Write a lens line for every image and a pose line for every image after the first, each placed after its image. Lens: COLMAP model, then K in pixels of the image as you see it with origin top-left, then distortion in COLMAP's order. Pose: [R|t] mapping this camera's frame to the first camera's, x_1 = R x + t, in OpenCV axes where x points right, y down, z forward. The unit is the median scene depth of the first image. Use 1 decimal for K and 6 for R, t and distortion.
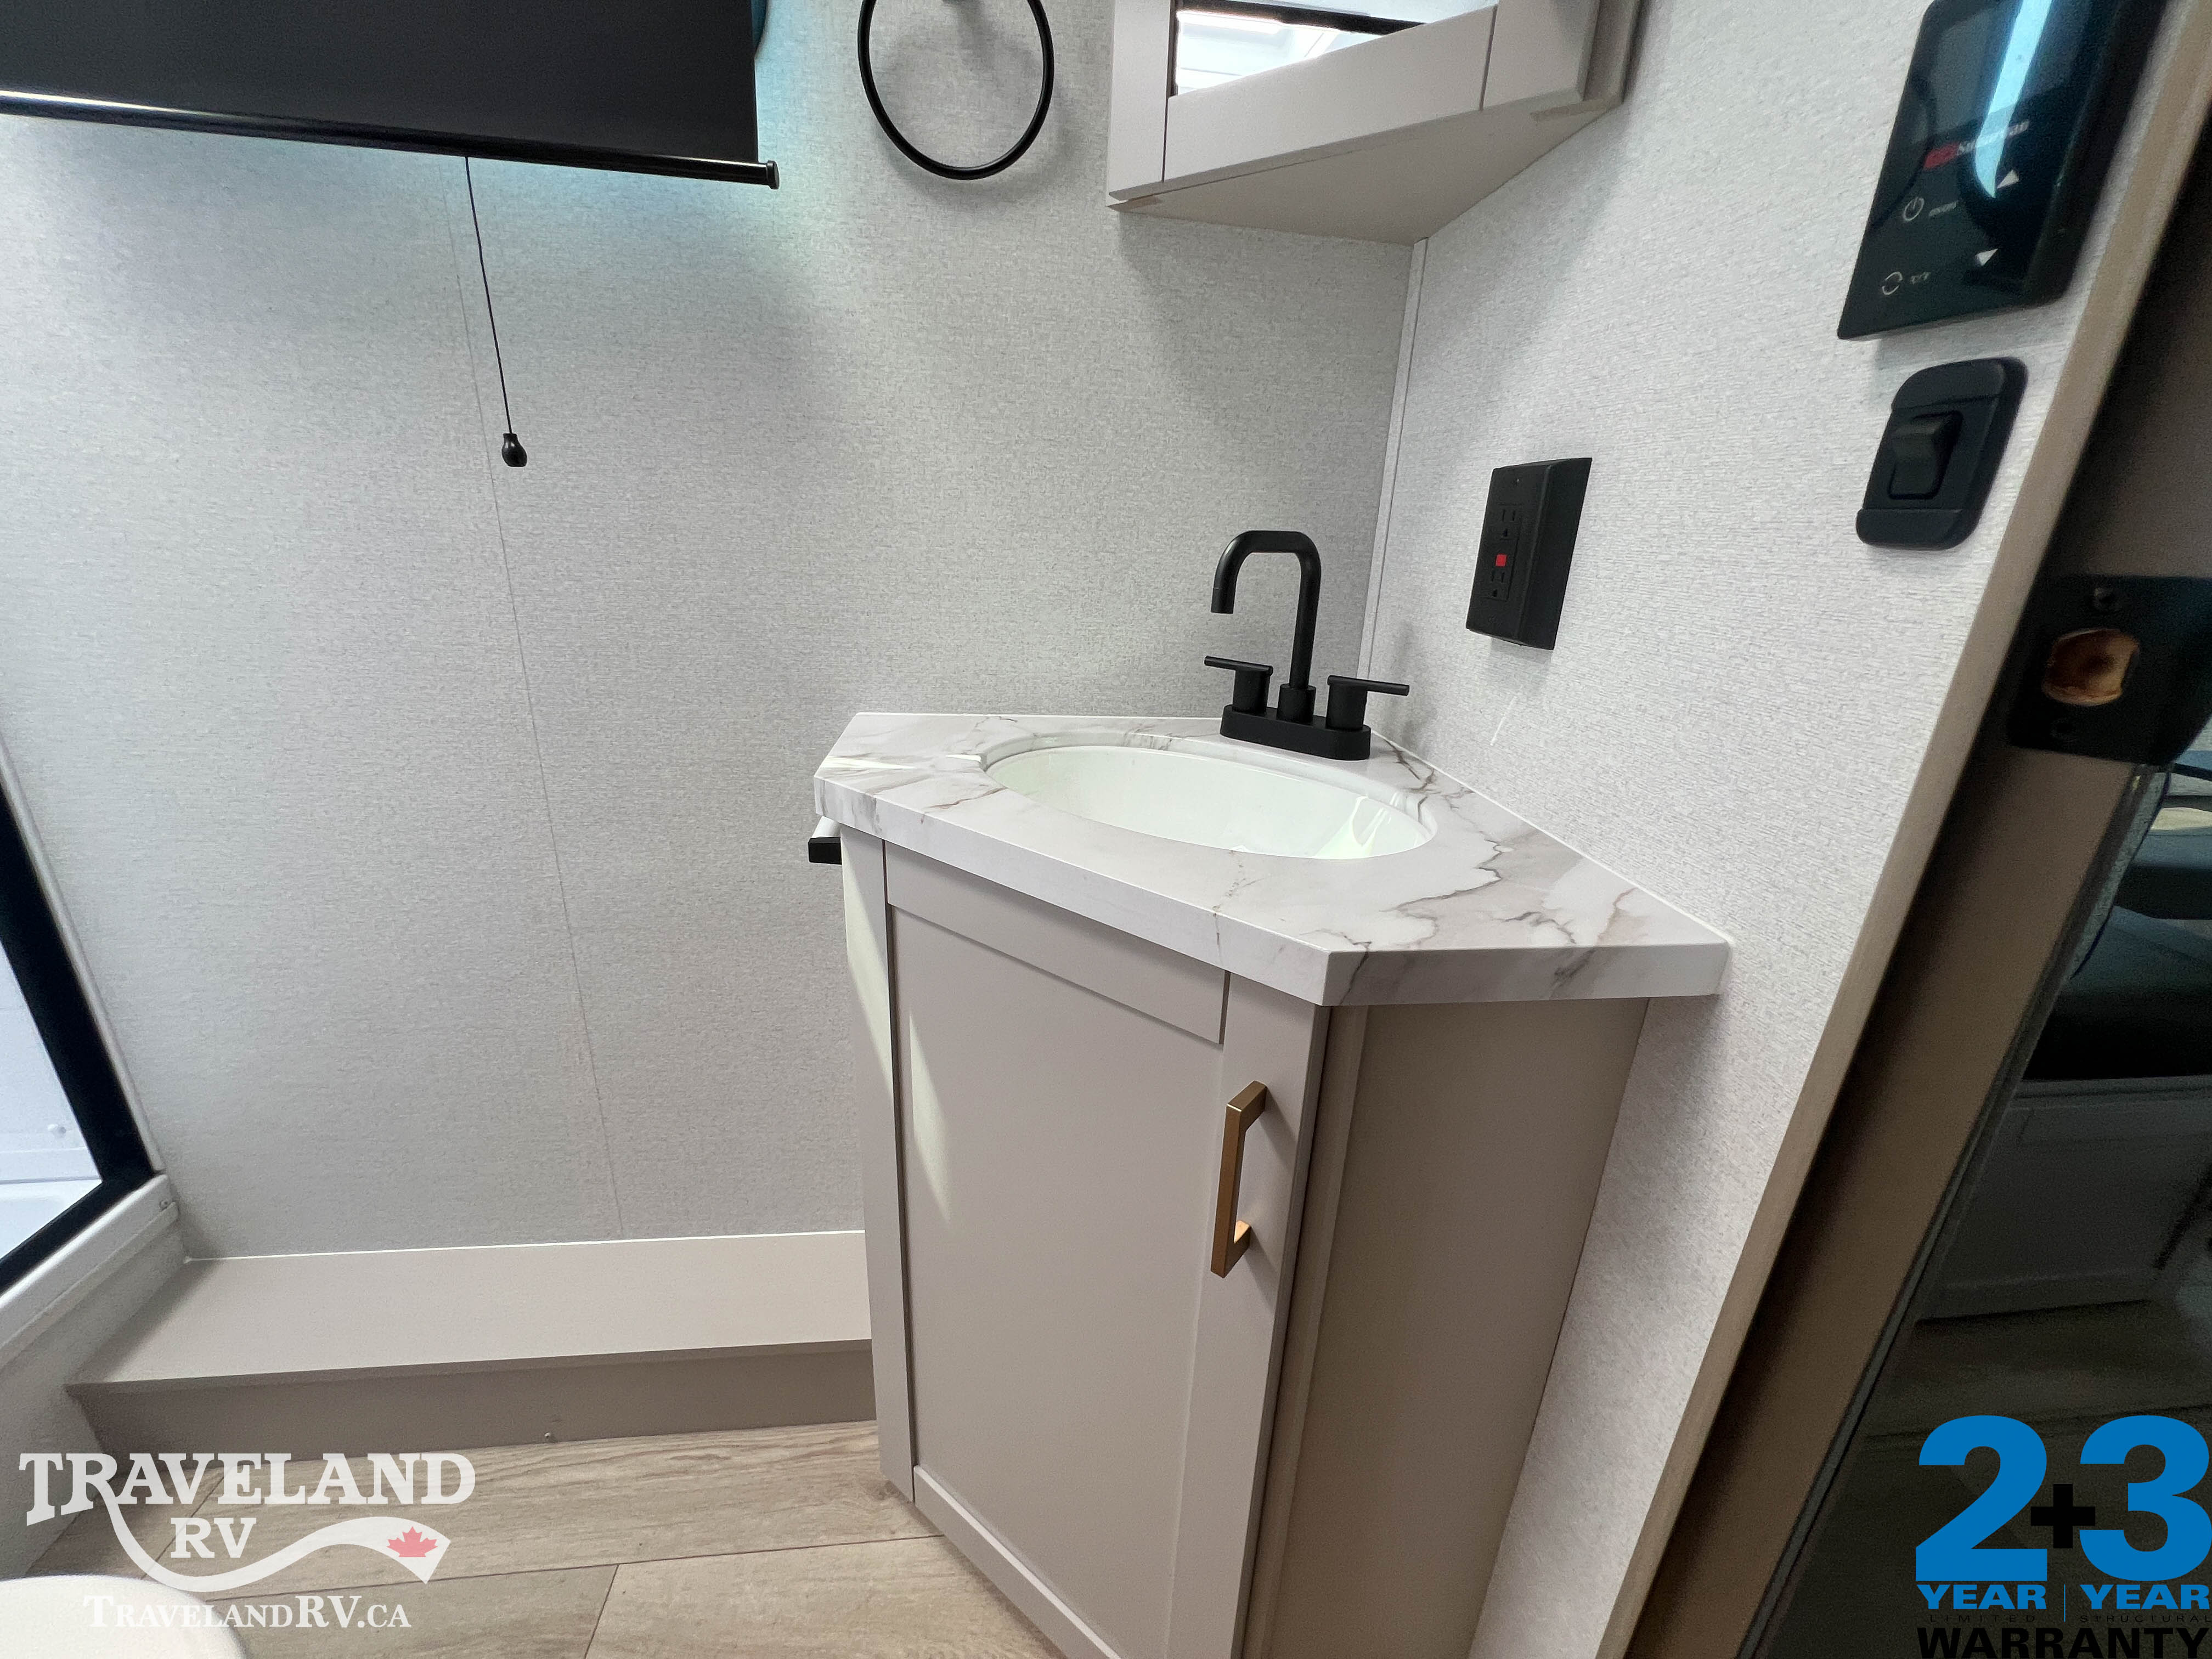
lens RADIAL K [[886.8, 0, 1103.5], [0, 886.8, 825.2], [0, 0, 1]] dist [-0.001860, 0.000410]
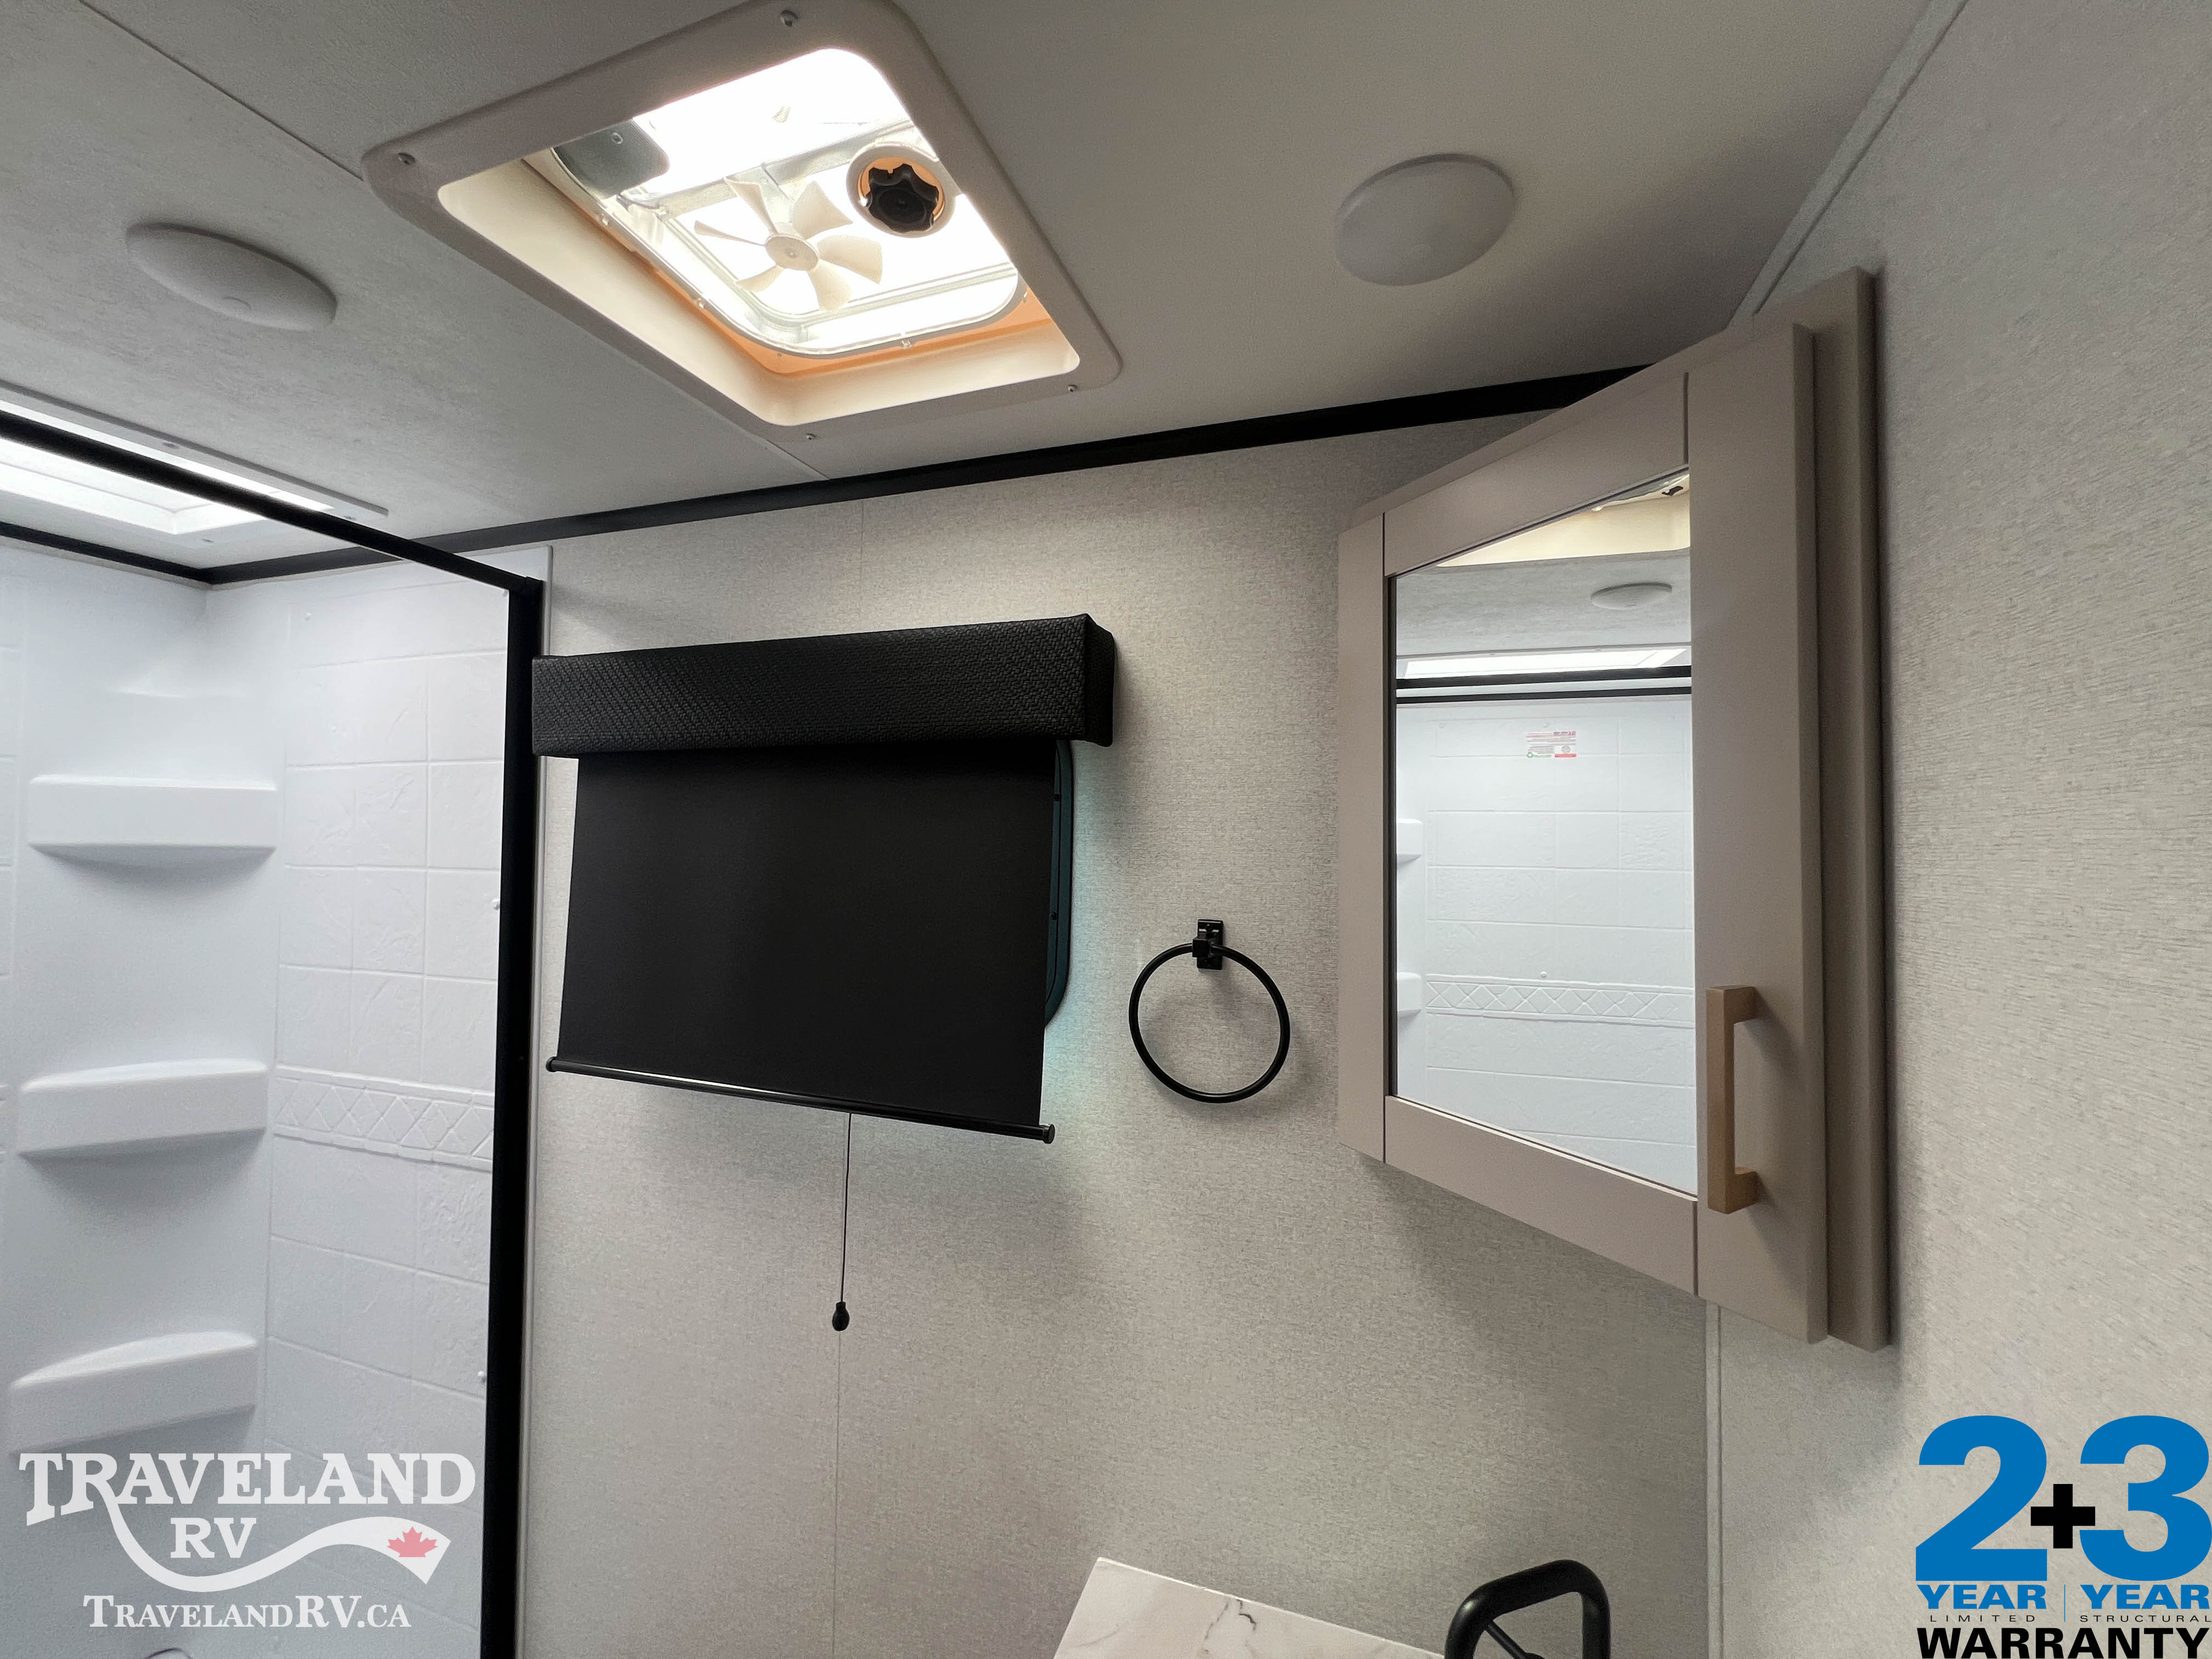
lens RADIAL K [[886.8, 0, 1103.5], [0, 886.8, 825.2], [0, 0, 1]] dist [-0.001860, 0.000410]
pose [[0.902930, -0.039400, -0.427979, 0.193438], [-0.118482, 0.934385, -0.335987, -0.597843], [0.413134, 0.354081, 0.839015, -0.120789]]
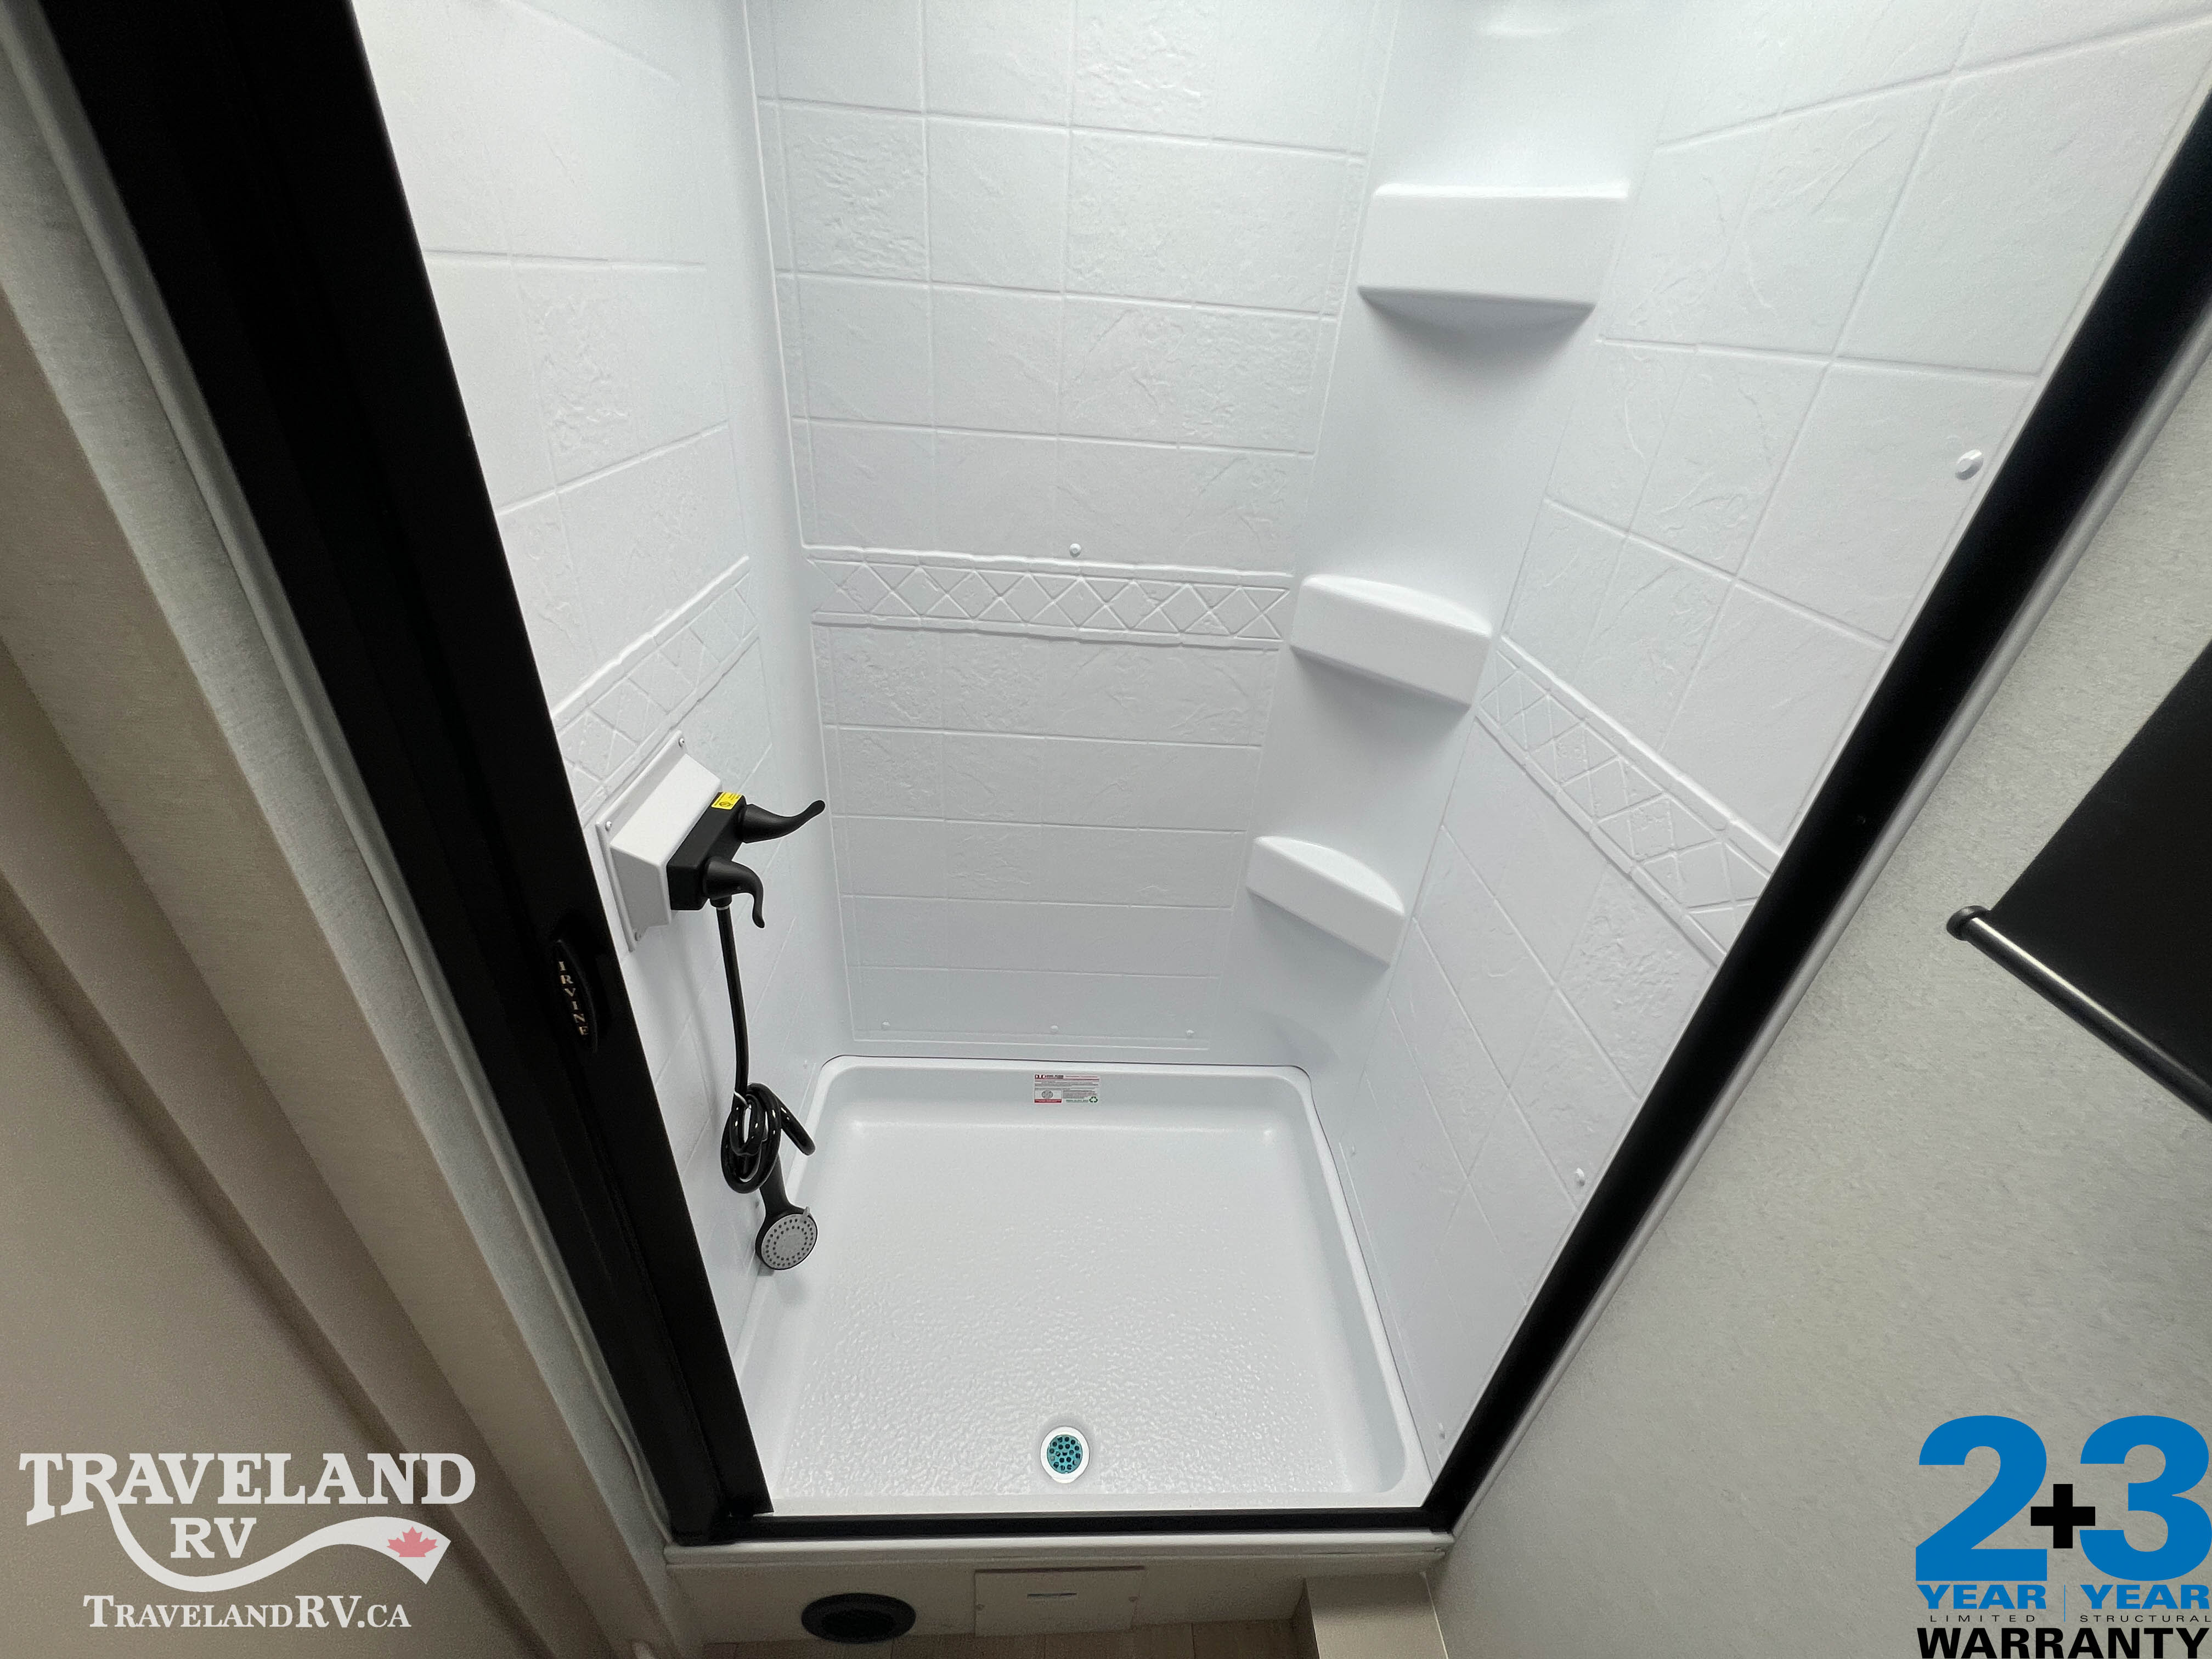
lens RADIAL K [[886.8, 0, 1103.5], [0, 886.8, 825.2], [0, 0, 1]] dist [-0.001860, 0.000410]
pose [[-0.072442, 0.478281, -0.875214, -0.608682], [-0.398287, 0.790642, 0.465031, -0.693408], [0.914396, 0.382274, 0.133217, 0.188632]]
